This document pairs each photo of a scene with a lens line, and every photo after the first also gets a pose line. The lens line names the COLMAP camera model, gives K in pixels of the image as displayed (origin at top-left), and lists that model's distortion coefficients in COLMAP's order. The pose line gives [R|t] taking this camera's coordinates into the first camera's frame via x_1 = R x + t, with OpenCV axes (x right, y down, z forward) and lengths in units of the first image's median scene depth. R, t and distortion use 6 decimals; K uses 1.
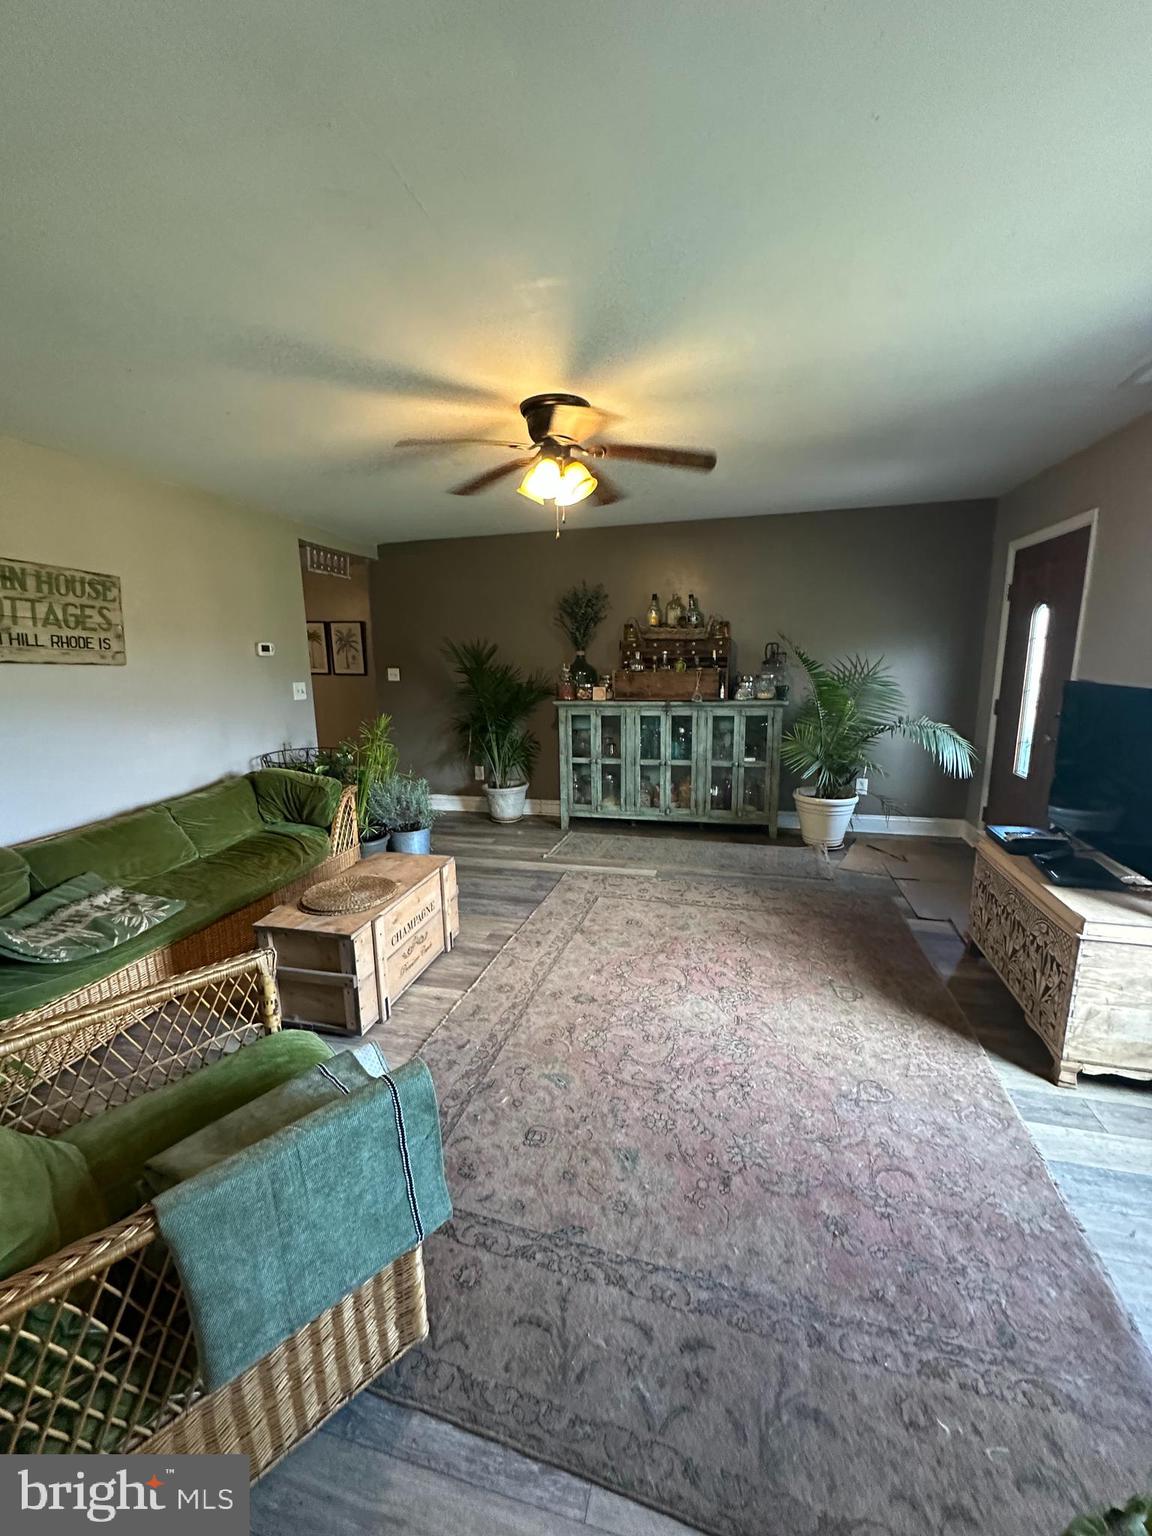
lens RADIAL K [[617.8, 0, 578.0], [0, 617.8, 774.9], [0, 0, 1]] dist [-0.026668, 0.000013]
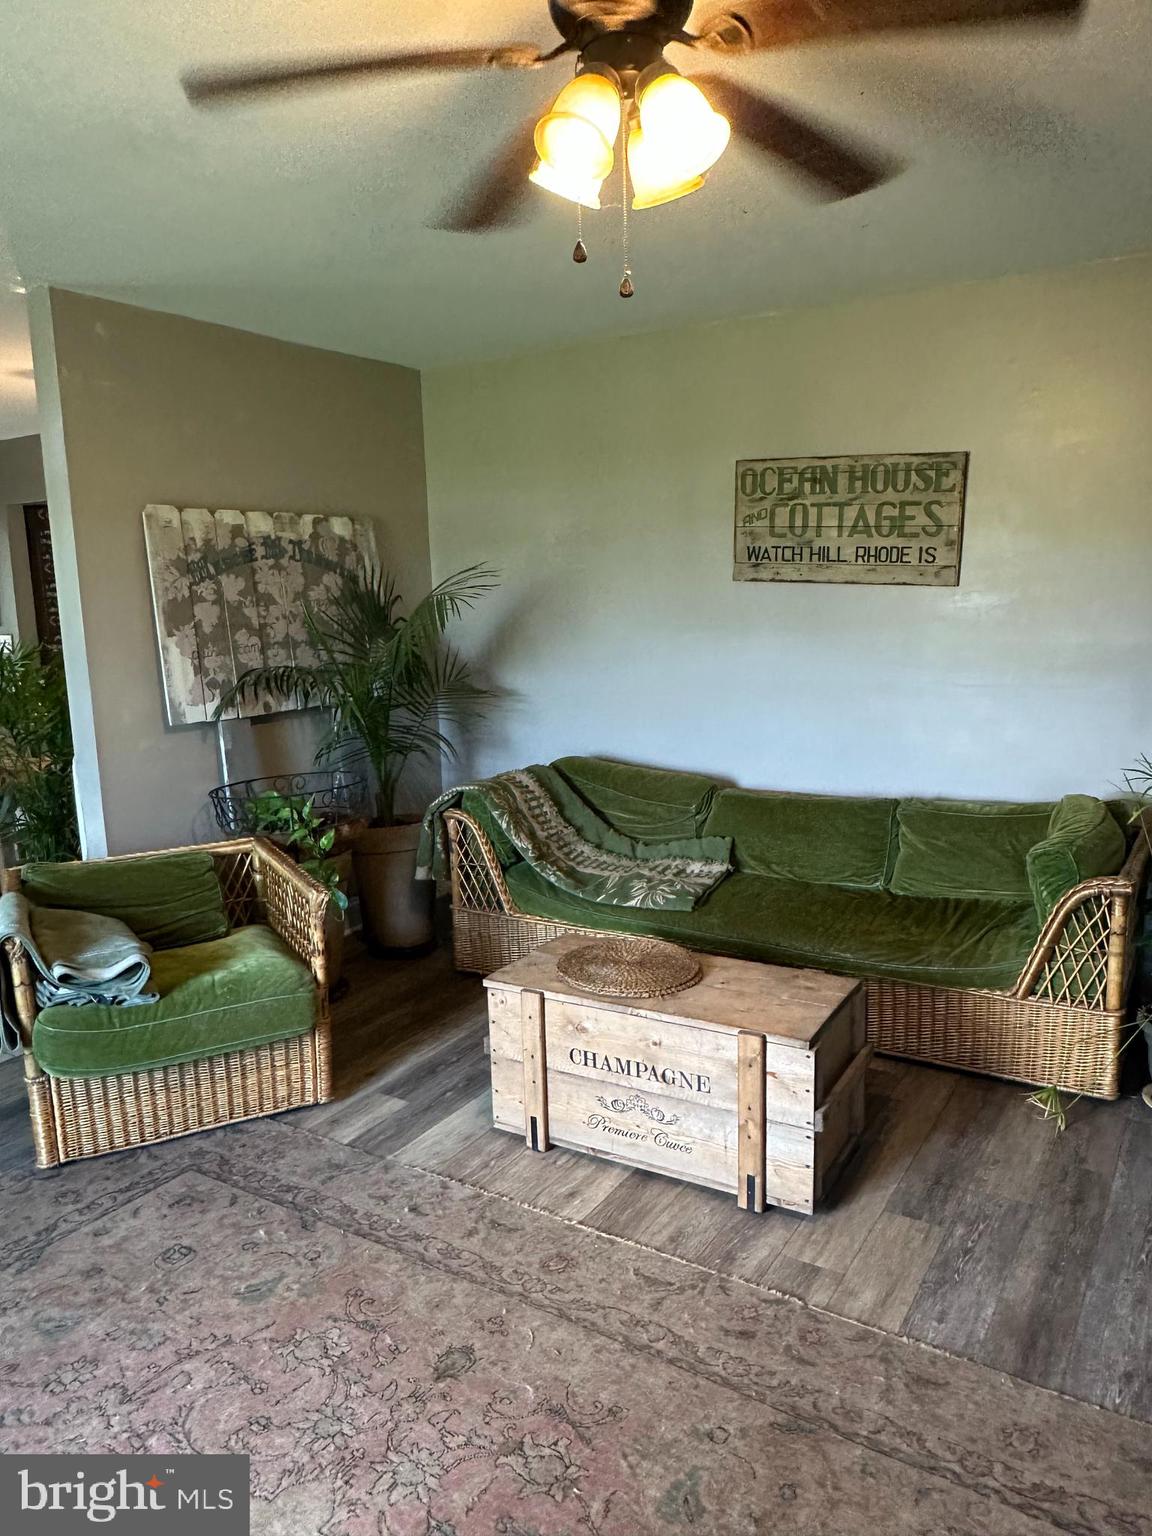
lens RADIAL K [[1086.7, 0, 577.7], [0, 1086.7, 763.6], [0, 0, 1]] dist [0.005687, -0.014733]
pose [[-0.304754, 0.183192, -0.934648, 0.585493], [-0.151620, 0.959482, 0.237497, -0.238680], [0.940285, 0.214089, -0.264630, 1.080671]]
